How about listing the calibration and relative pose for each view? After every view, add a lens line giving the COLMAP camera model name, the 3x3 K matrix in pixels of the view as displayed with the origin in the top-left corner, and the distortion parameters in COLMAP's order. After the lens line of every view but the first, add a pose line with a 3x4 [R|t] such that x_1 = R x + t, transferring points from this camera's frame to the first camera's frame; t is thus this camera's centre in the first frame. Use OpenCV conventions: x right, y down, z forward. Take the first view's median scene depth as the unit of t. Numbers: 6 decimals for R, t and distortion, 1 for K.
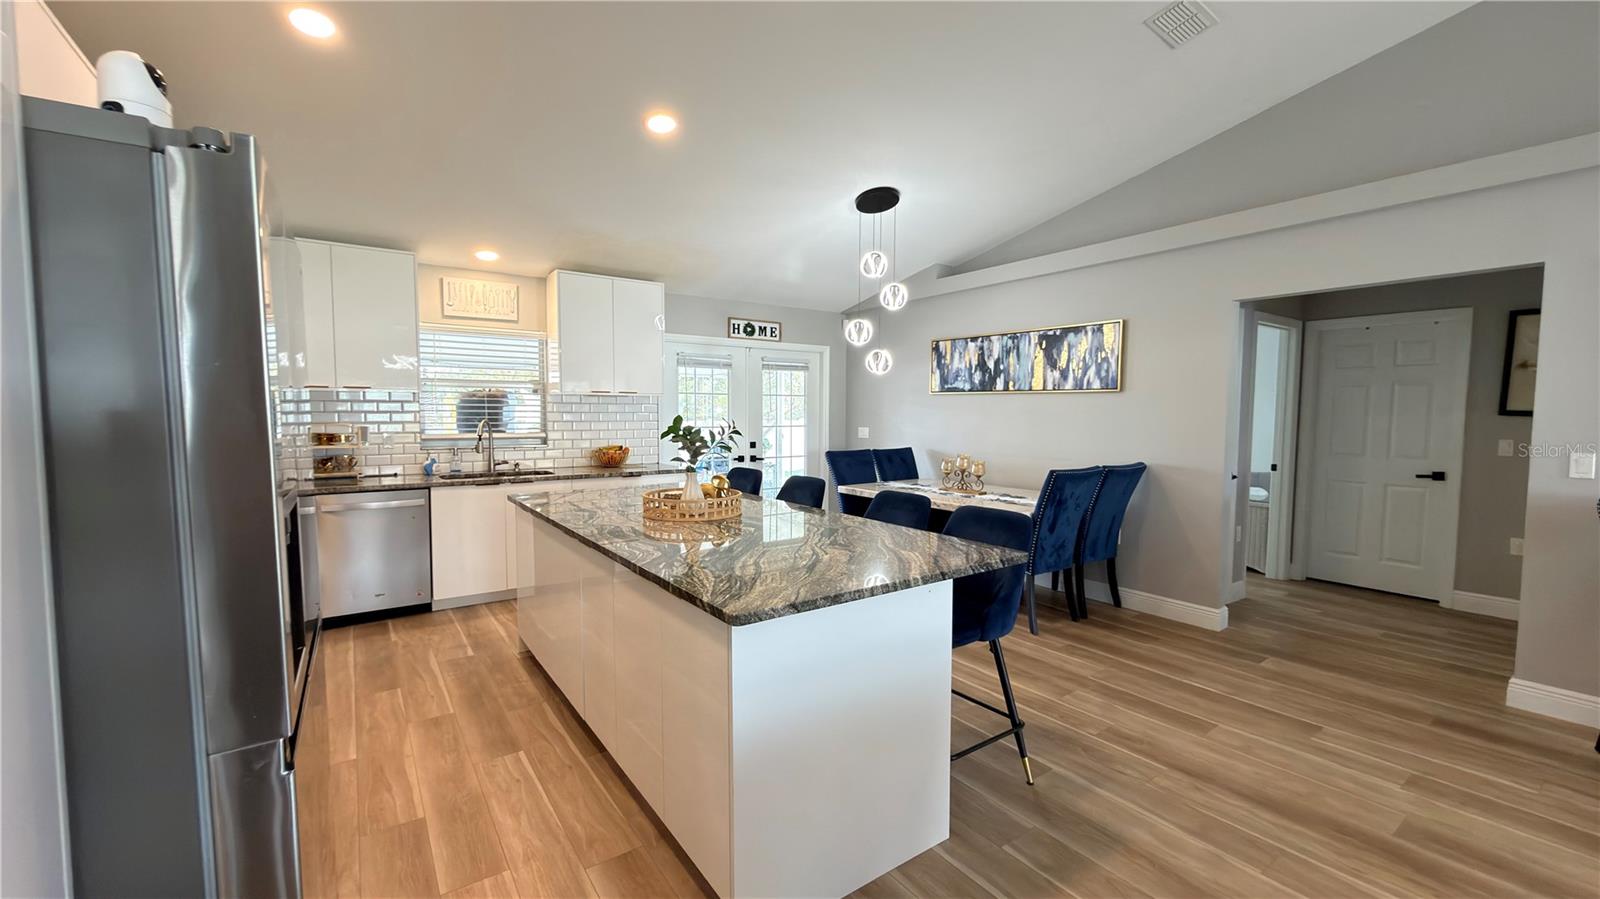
lens RADIAL K [[639.1, 0, 800.5], [0, 639.1, 450.2], [0, 0, 1]] dist [0.000757, -0.000083]
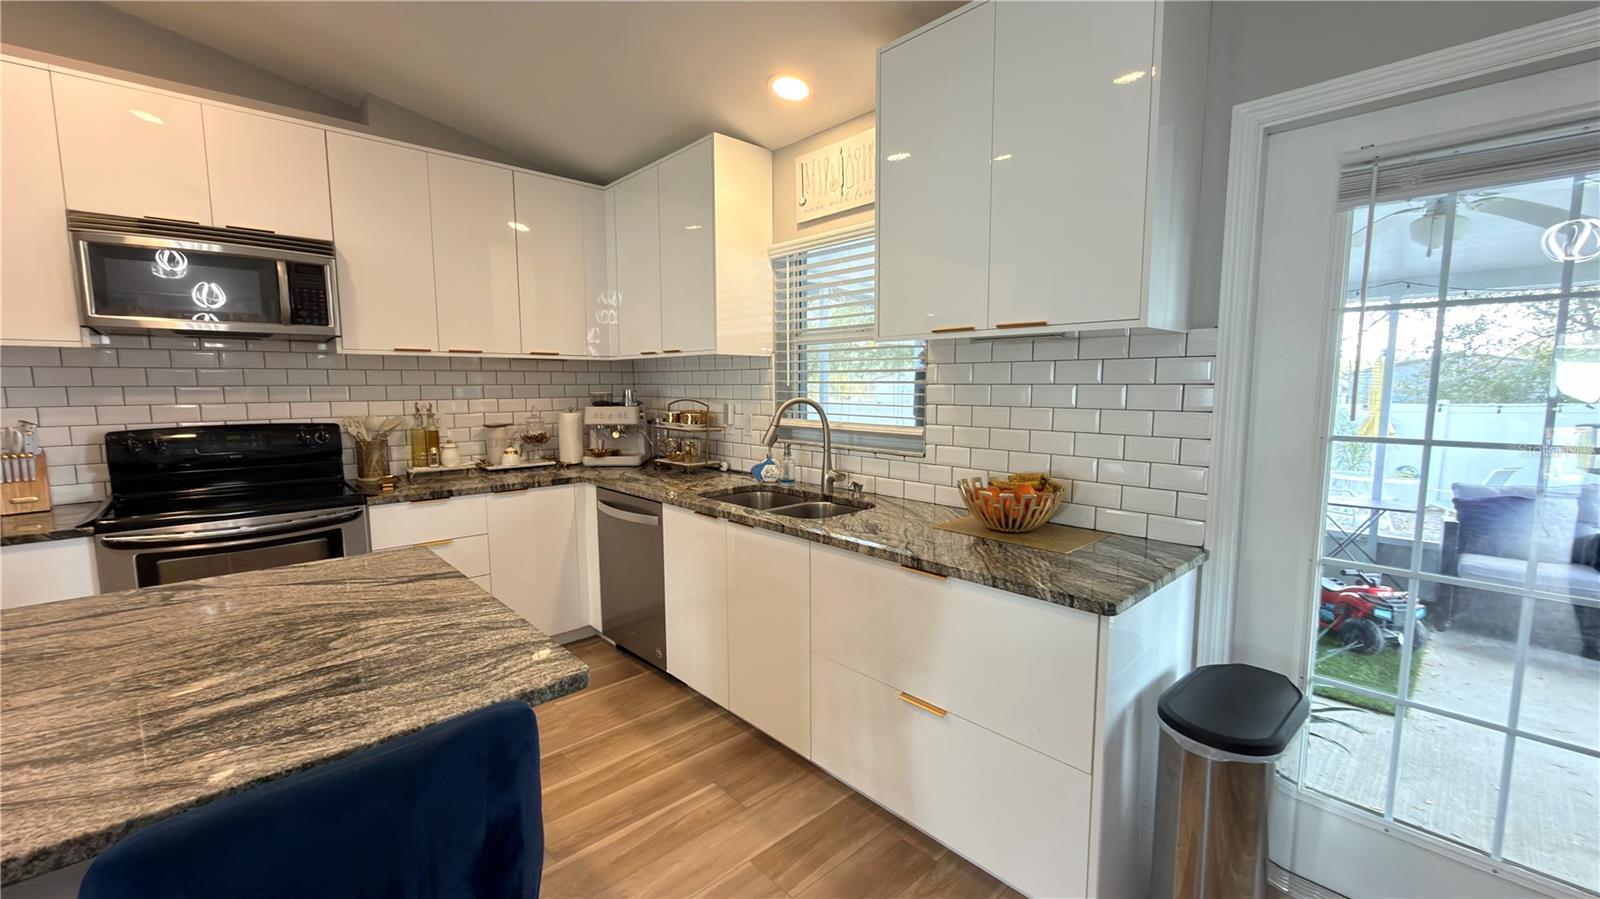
lens RADIAL K [[639.1, 0, 801.1], [0, 639.1, 449.1], [0, 0, 1]] dist [0.000757, -0.000083]
pose [[0.125361, 0.096946, -0.987363, 0.063499], [-0.055227, 0.994353, 0.090620, -0.054656], [0.990573, 0.043169, 0.130008, 0.946206]]
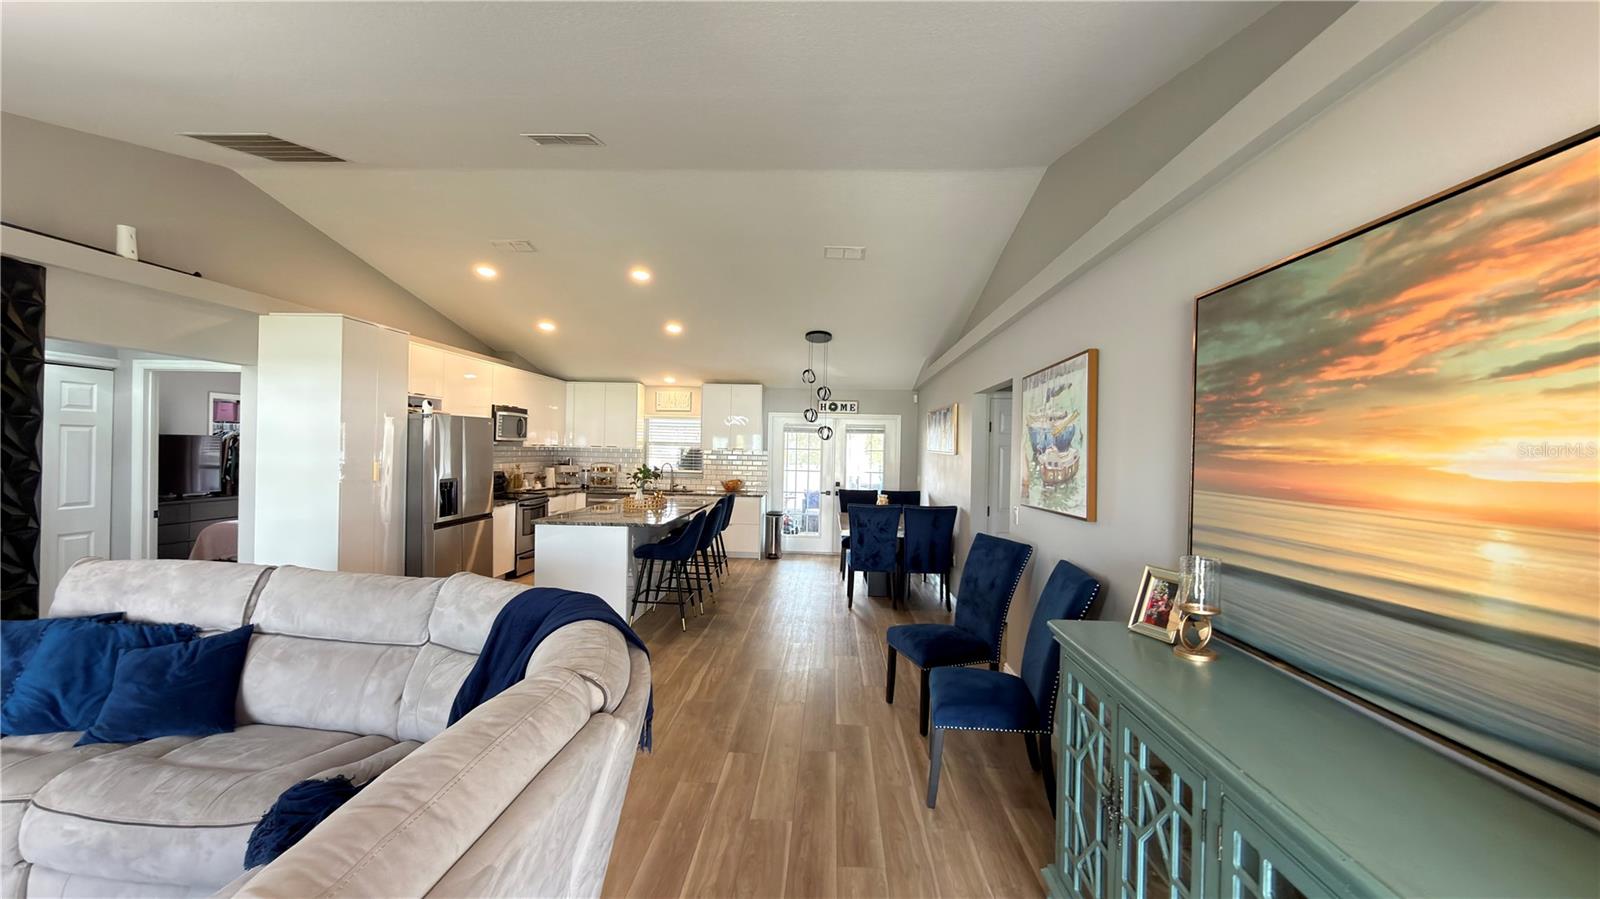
lens RADIAL K [[639.1, 0, 800.5], [0, 639.1, 452.9], [0, 0, 1]] dist [0.000757, -0.000083]
pose [[0.785175, 0.017390, -0.619030, 1.053535], [-0.055764, 0.997530, -0.042708, -0.017424], [0.616758, 0.068053, 0.784205, -0.286442]]
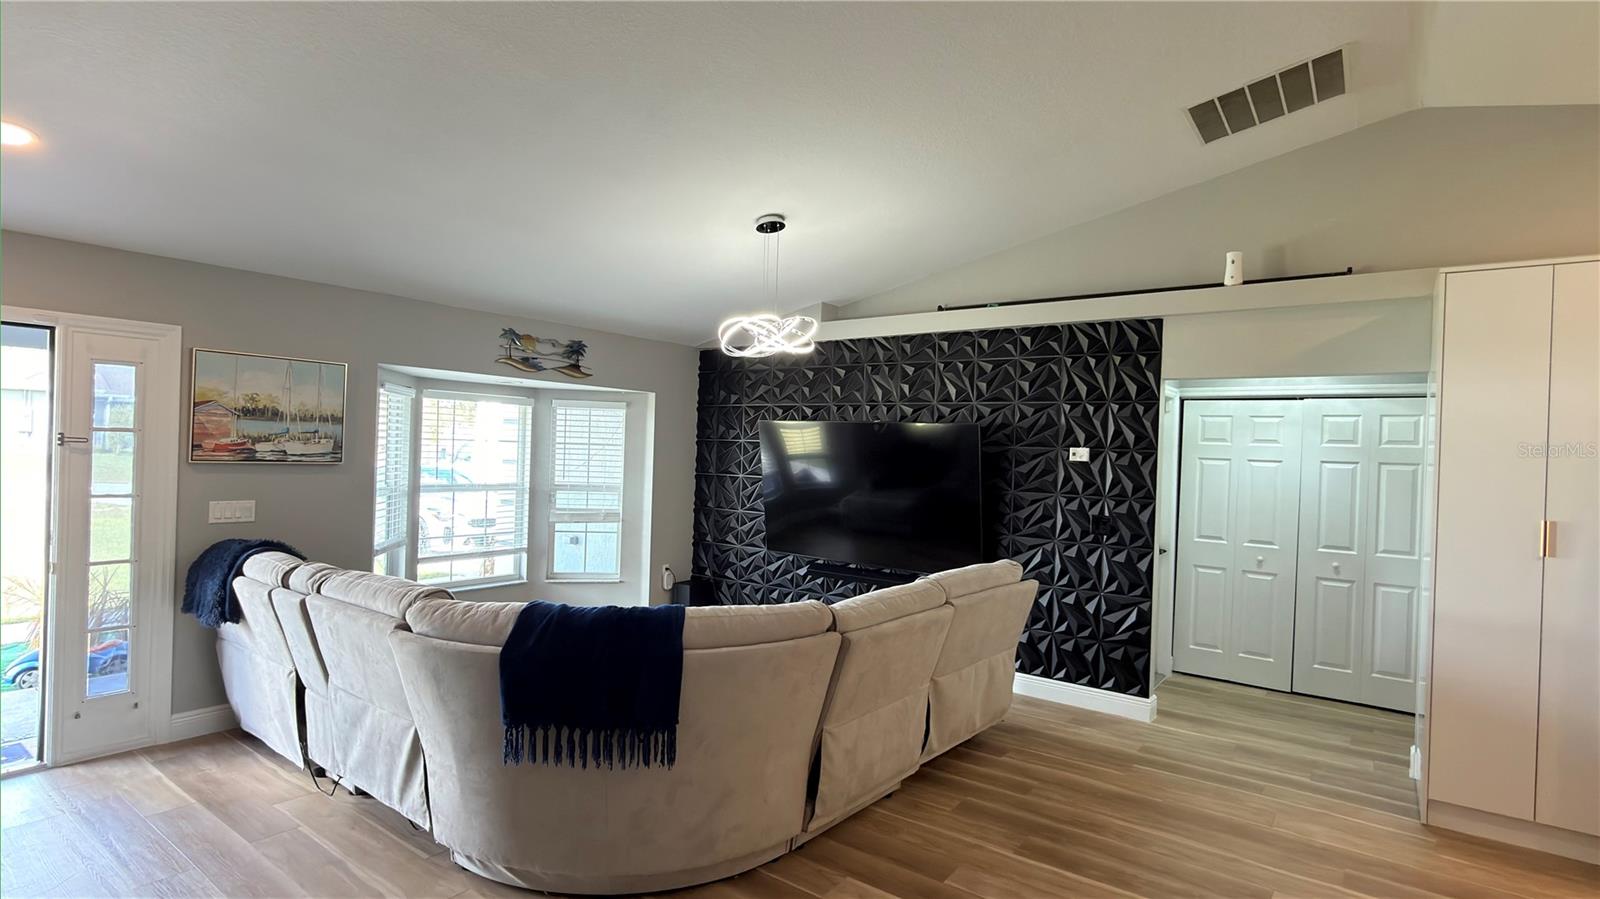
lens RADIAL K [[789.4, 0, 799.1], [0, 789.4, 453.4], [0, 0, 1]] dist [0.002956, -0.001862]
pose [[-0.949388, -0.034820, -0.312170, 0.678957], [-0.055849, 0.996714, 0.058675, -0.071895], [0.309101, 0.073139, -0.948213, 0.567428]]
